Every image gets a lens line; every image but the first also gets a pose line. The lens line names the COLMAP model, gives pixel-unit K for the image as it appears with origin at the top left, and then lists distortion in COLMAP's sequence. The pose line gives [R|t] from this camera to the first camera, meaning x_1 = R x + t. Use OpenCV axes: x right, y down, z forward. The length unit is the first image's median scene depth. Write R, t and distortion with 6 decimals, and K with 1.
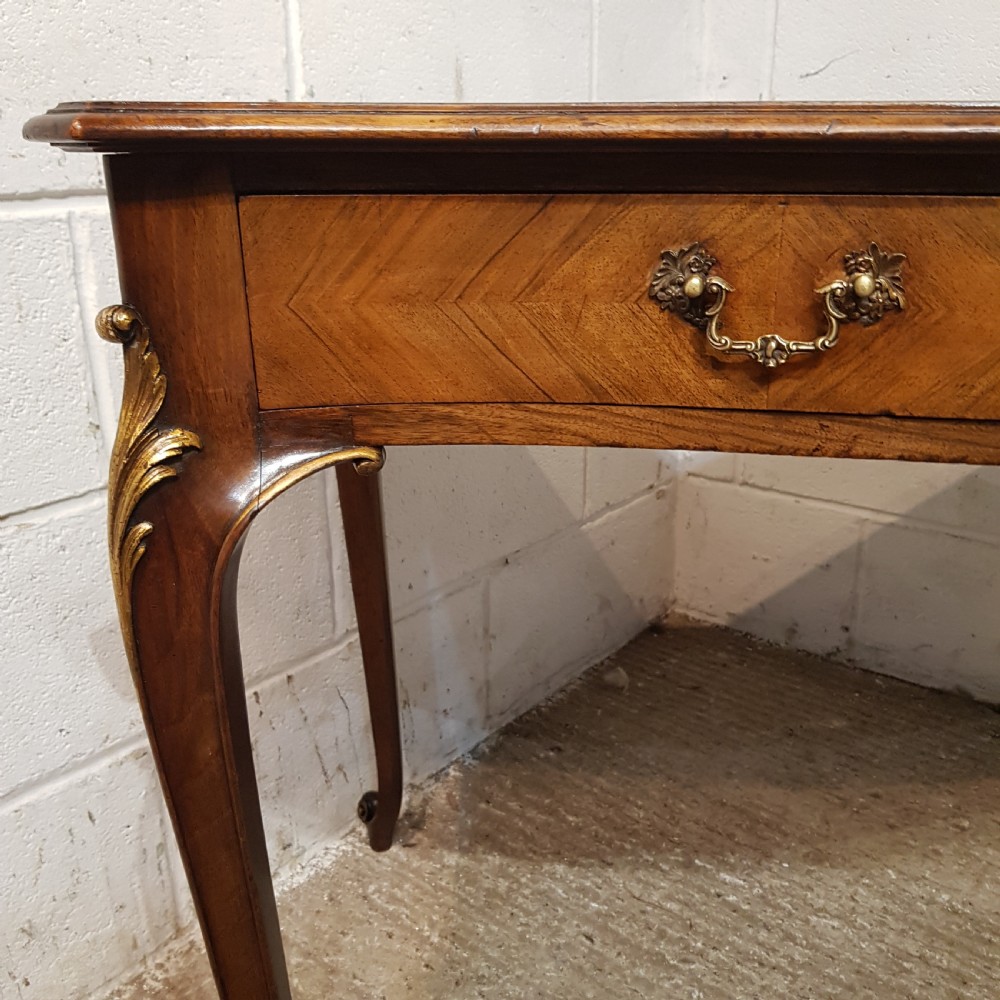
lens RADIAL K [[1046.7, 0, 518.6], [0, 1046.7, 501.6], [0, 0, 1]] dist [0.123214, -0.278994]
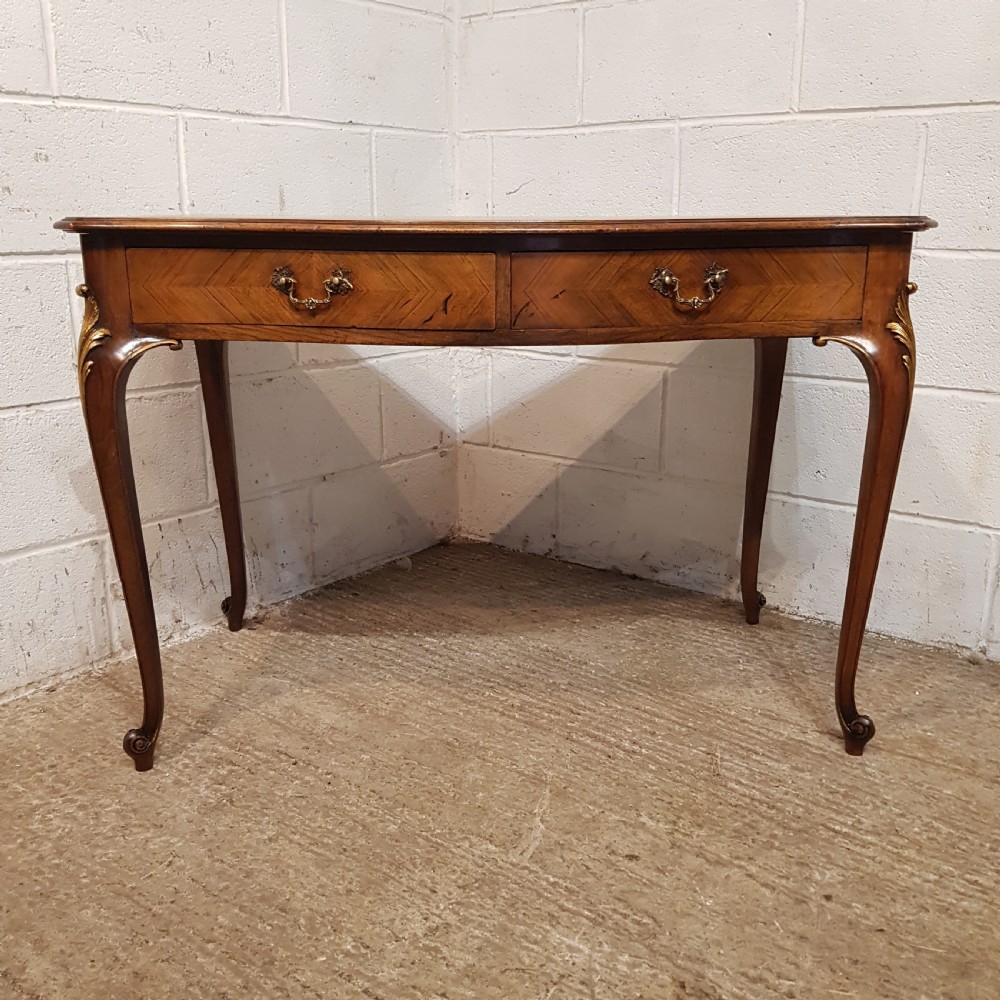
lens RADIAL K [[1038.8, 0, 507.8], [0, 1038.8, 505.0], [0, 0, 1]] dist [0.108011, -0.220286]
pose [[0.999949, 0.006108, 0.008046, 0.356675], [-0.005543, 0.997637, -0.068475, 0.282849], [-0.008445, 0.068427, 0.997620, -0.859262]]
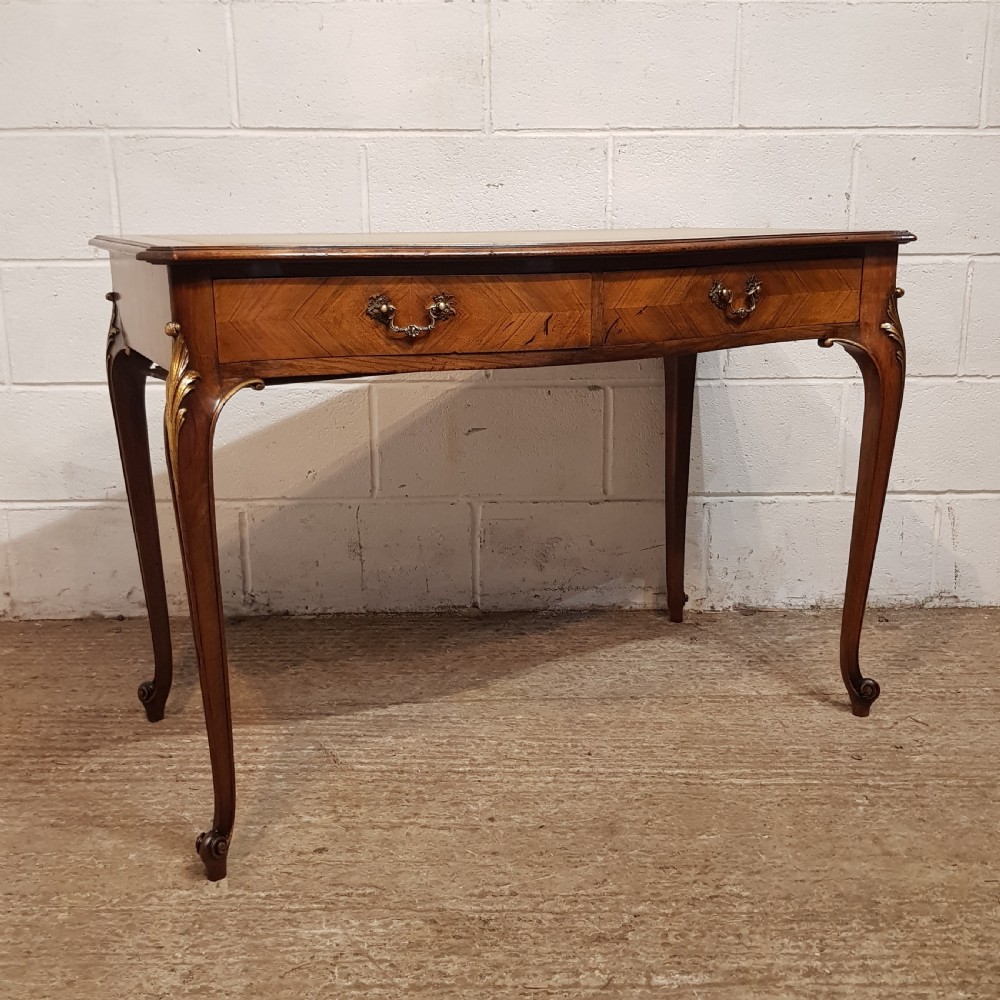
lens RADIAL K [[1196.4, 0, 517.3], [0, 1196.4, 488.8], [0, 0, 1]] dist [0.128252, -0.272103]
pose [[0.782463, -0.146059, 0.605325, -0.156876], [0.209045, 0.977301, -0.034406, 0.278944], [-0.586559, 0.153462, 0.795235, -0.997686]]
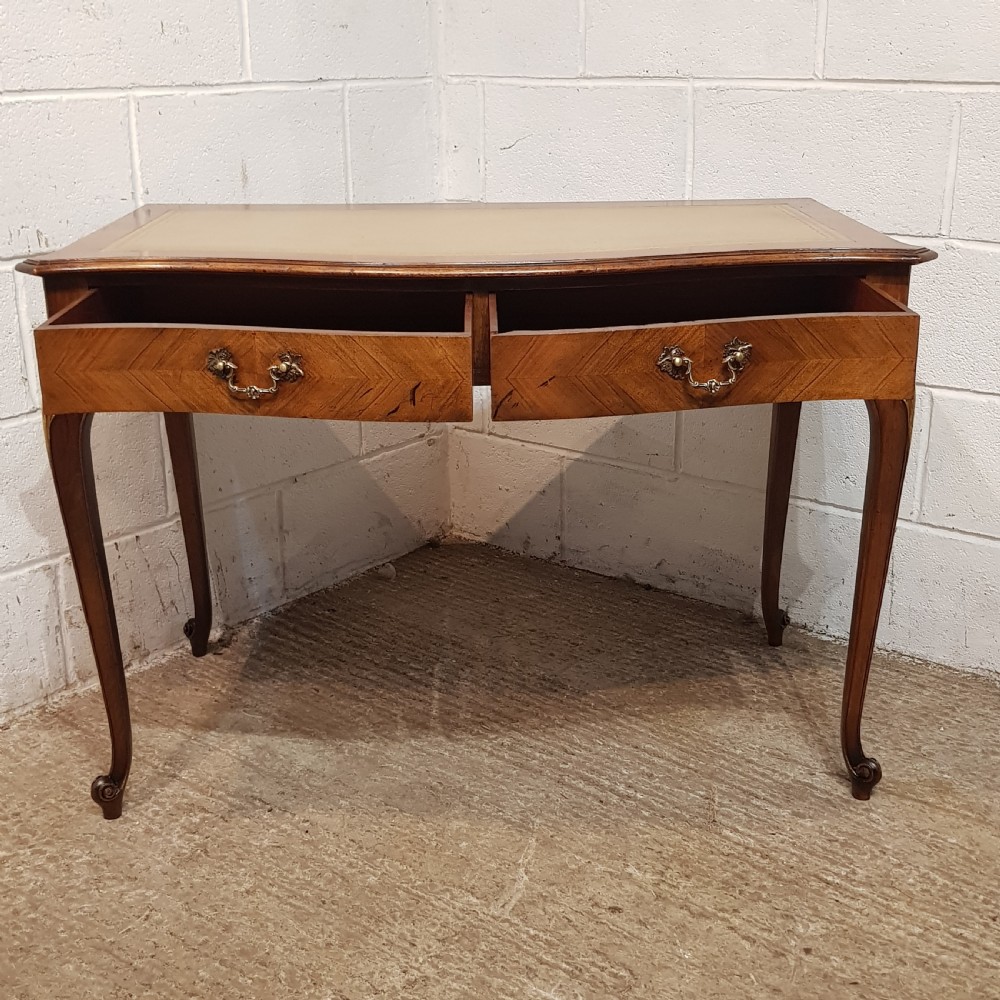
lens RADIAL K [[1377.4, 0, 518.2], [0, 1377.4, 491.7], [0, 0, 1]] dist [0.141425, -0.318730]
pose [[0.999995, 0.000843, -0.003103, 0.410582], [-0.000909, 0.999779, -0.021026, 0.153282], [0.003085, 0.021028, 0.999774, -1.246402]]
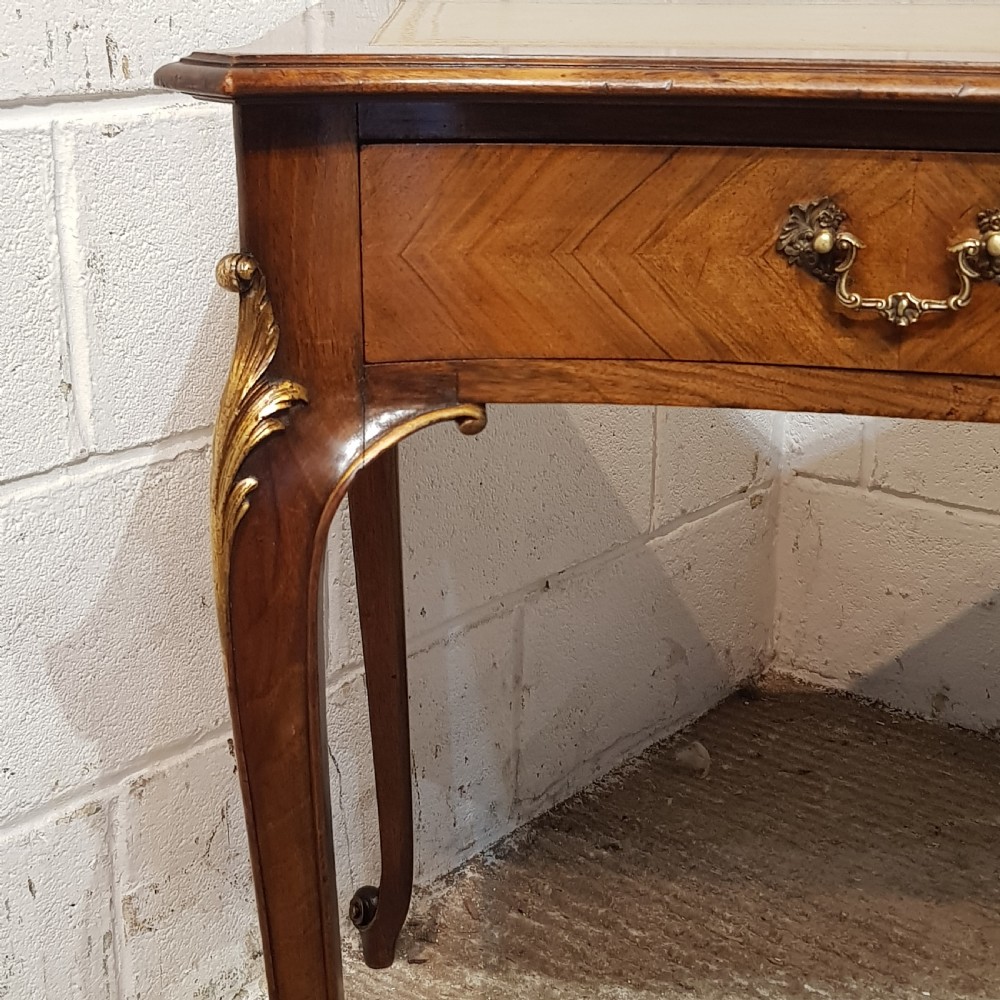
lens RADIAL K [[1740.3, 0, 510.0], [0, 1740.3, 486.4], [0, 0, 1]] dist [0.149476, -0.345580]
pose [[0.999870, 0.015432, 0.004708, -0.059007], [-0.015285, 0.999435, -0.029938, 0.034420], [-0.005168, 0.029862, 0.999541, -0.282403]]
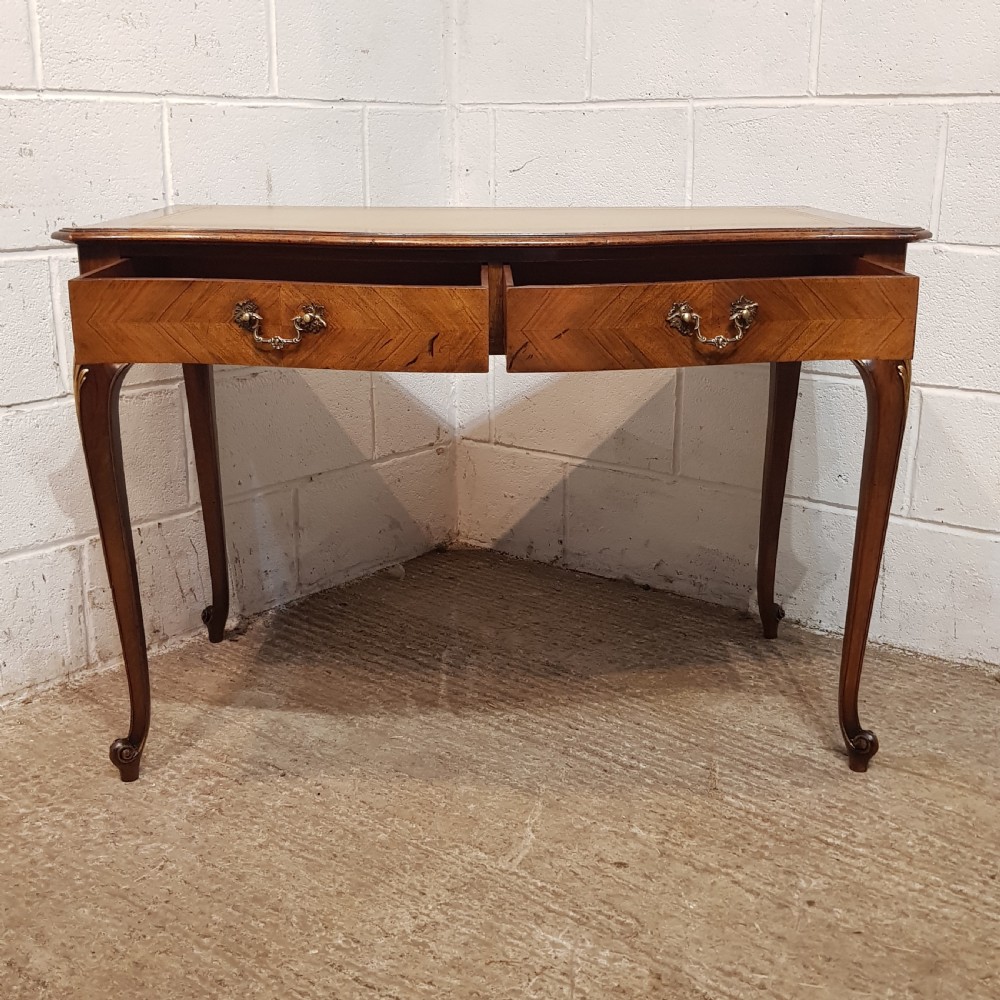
lens RADIAL K [[1292.1, 0, 512.1], [0, 1292.1, 488.2], [0, 0, 1]] dist [0.139959, -0.308933]
pose [[0.999932, 0.010923, -0.004084, 0.390378], [-0.011205, 0.996954, -0.077180, 0.287633], [0.003229, 0.077220, 0.997009, -1.193638]]
